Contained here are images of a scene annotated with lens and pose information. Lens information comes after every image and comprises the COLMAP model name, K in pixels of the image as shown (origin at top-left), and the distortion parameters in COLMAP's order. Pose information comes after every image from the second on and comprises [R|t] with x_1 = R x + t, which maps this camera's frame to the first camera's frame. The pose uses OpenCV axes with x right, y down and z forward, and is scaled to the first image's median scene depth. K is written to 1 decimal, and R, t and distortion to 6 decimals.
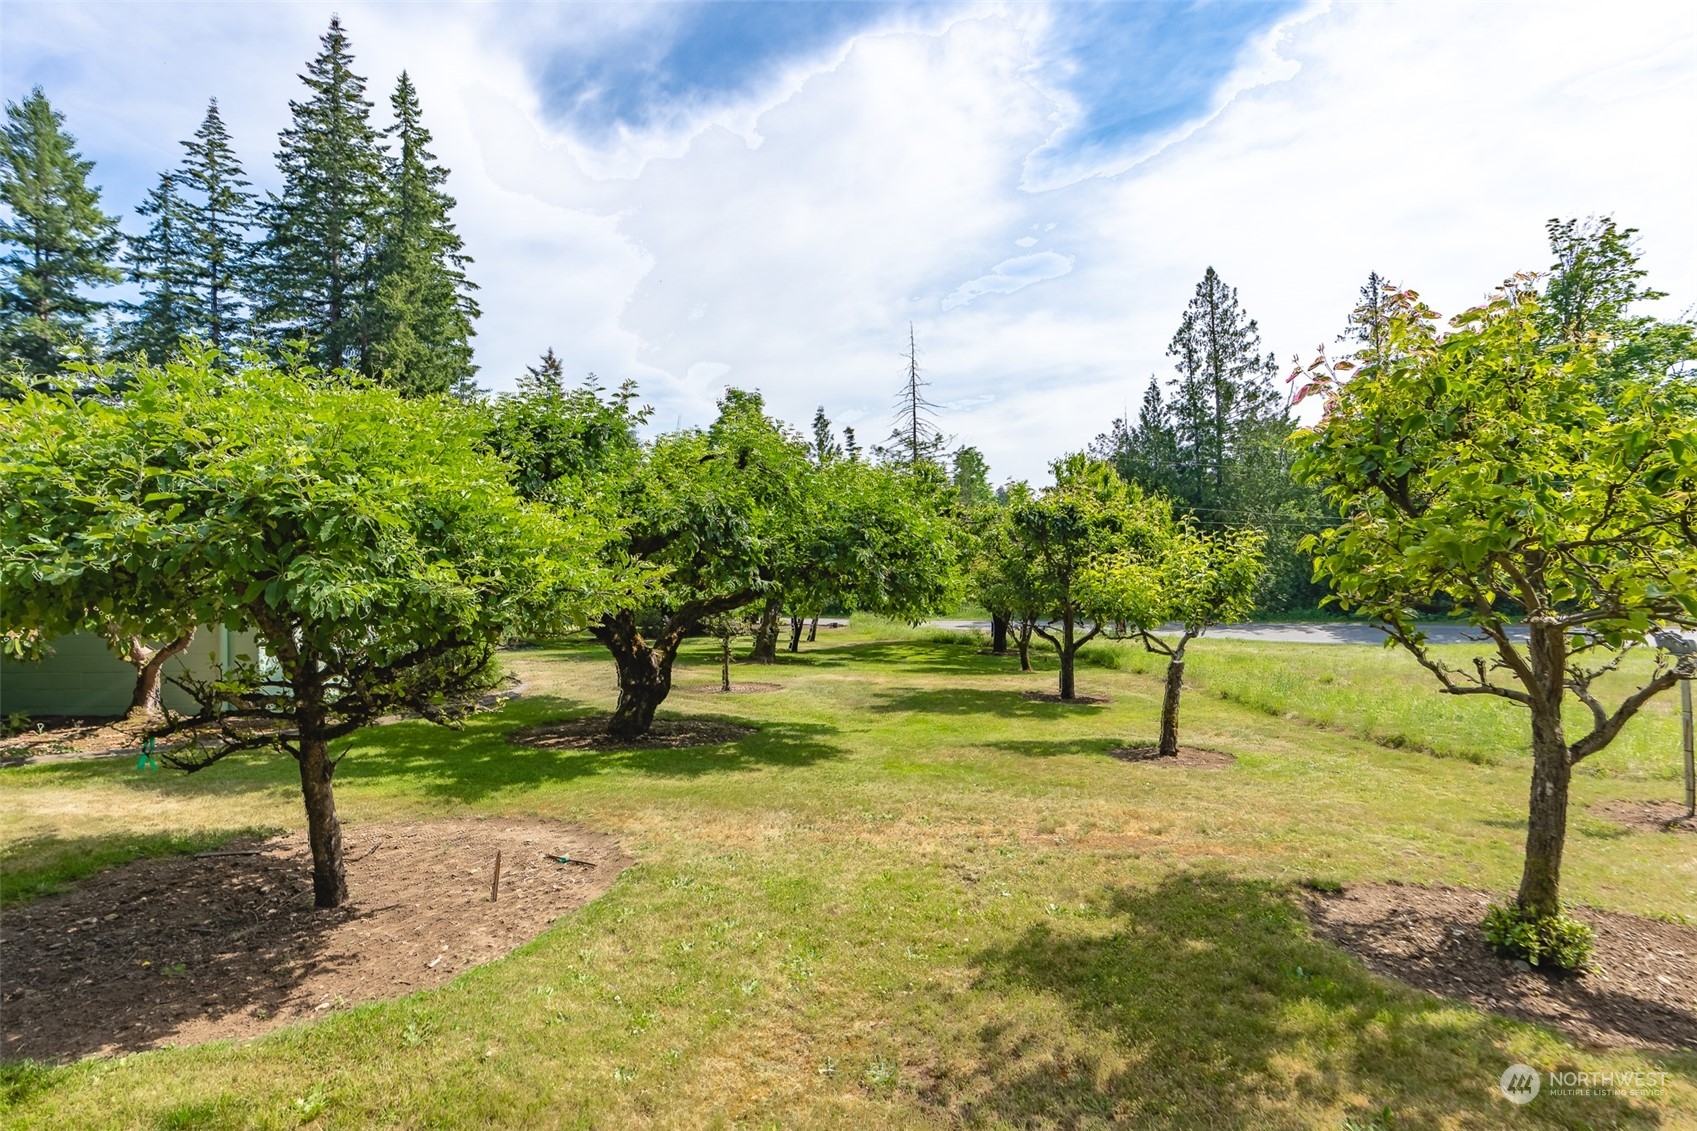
lens RADIAL K [[779.1, 0, 848.2], [0, 779.1, 565.8], [0, 0, 1]] dist [-0.014997, 0.003941]
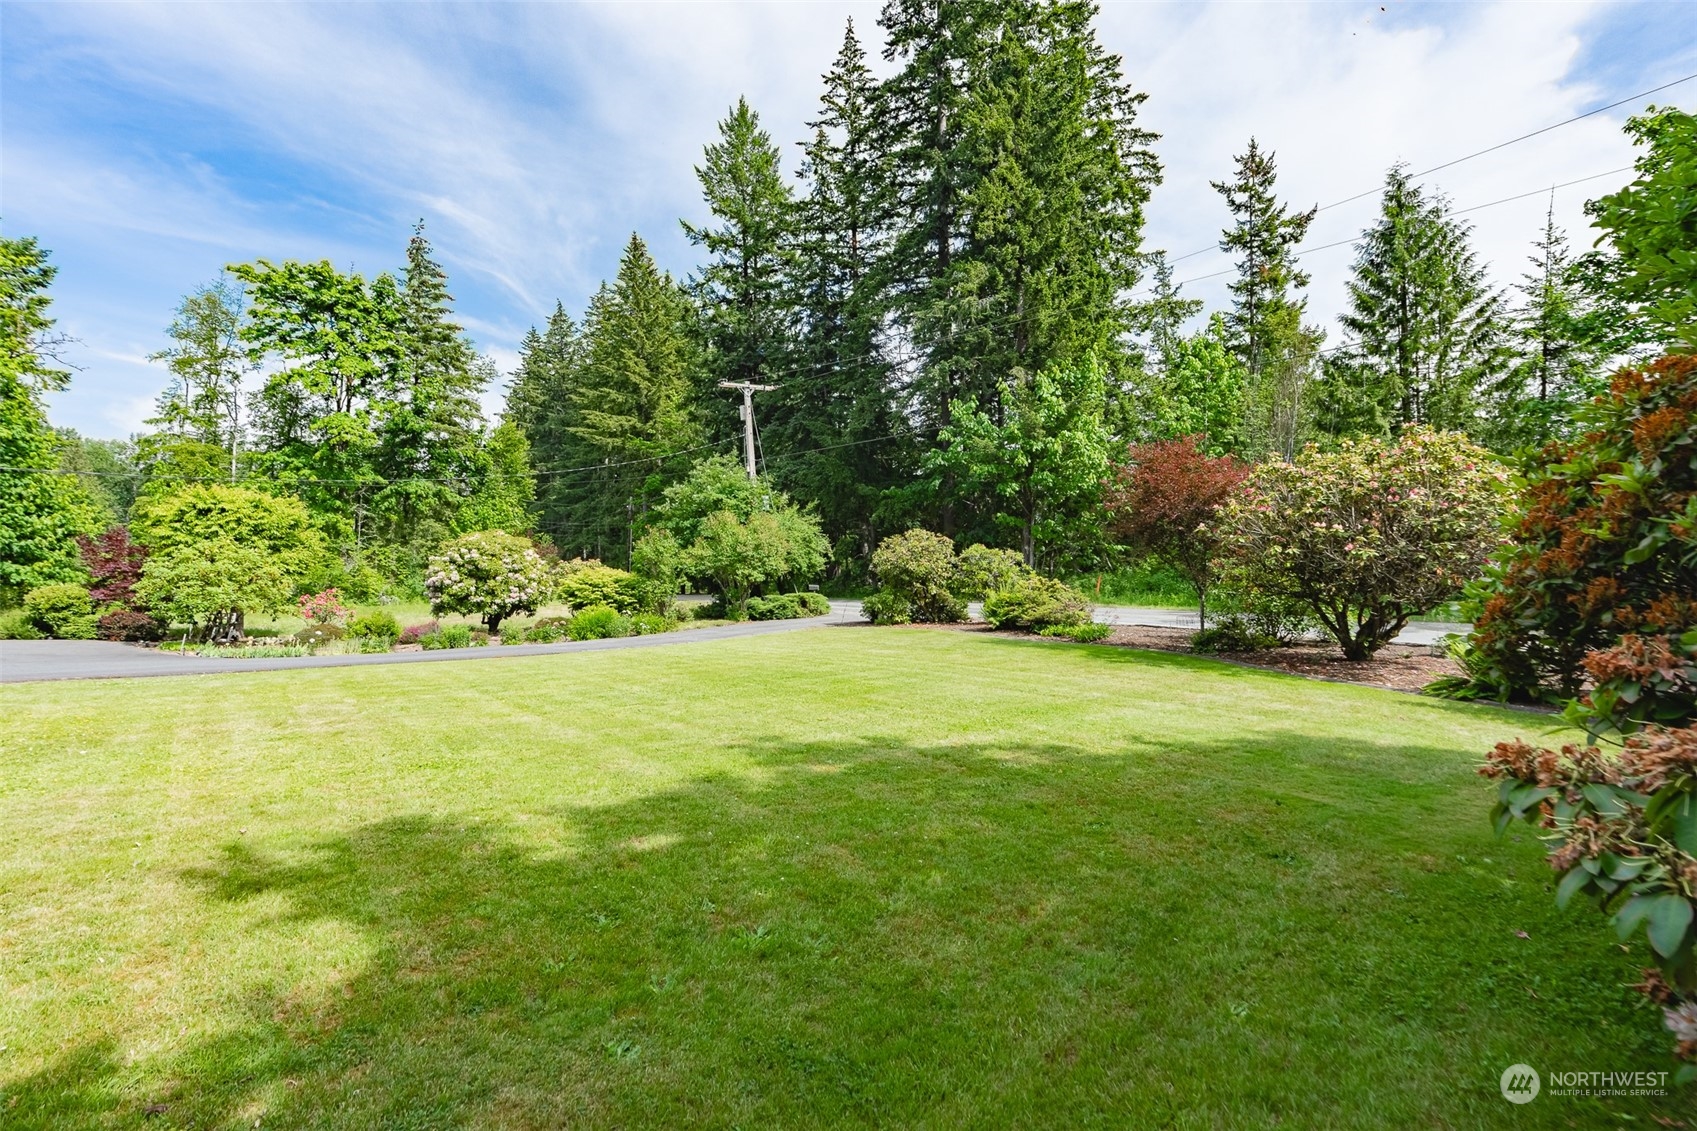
lens RADIAL K [[779.1, 0, 868.2], [0, 779.1, 553.5], [0, 0, 1]] dist [-0.014997, 0.003941]
pose [[0.614611, -0.029481, -0.788279, -0.136459], [0.019897, 0.999563, -0.021869, 0.021594], [0.788580, -0.002243, 0.614929, 0.480694]]
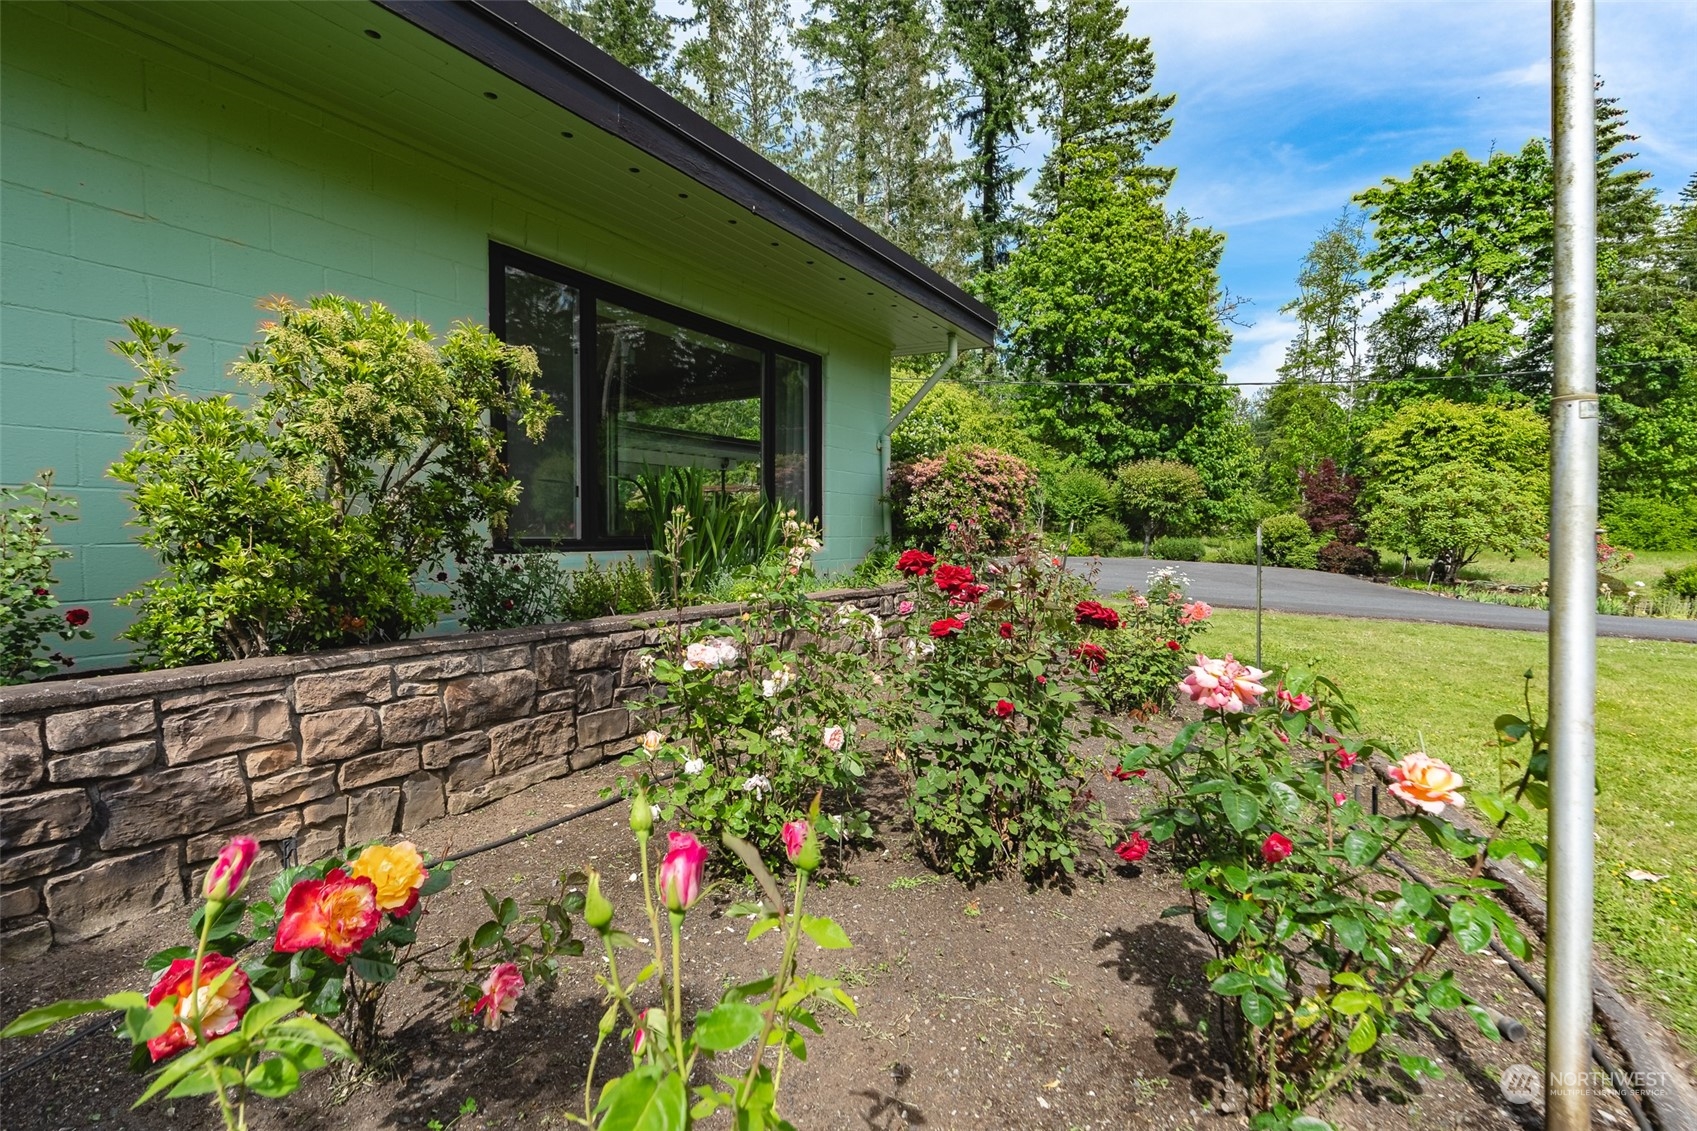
lens RADIAL K [[779.1, 0, 849.2], [0, 779.1, 552.6], [0, 0, 1]] dist [-0.014997, 0.003941]
pose [[-0.518310, 0.033128, -0.854551, -0.213224], [0.009225, 0.999408, 0.033149, 0.024264], [0.855143, 0.009298, -0.518309, 0.422536]]
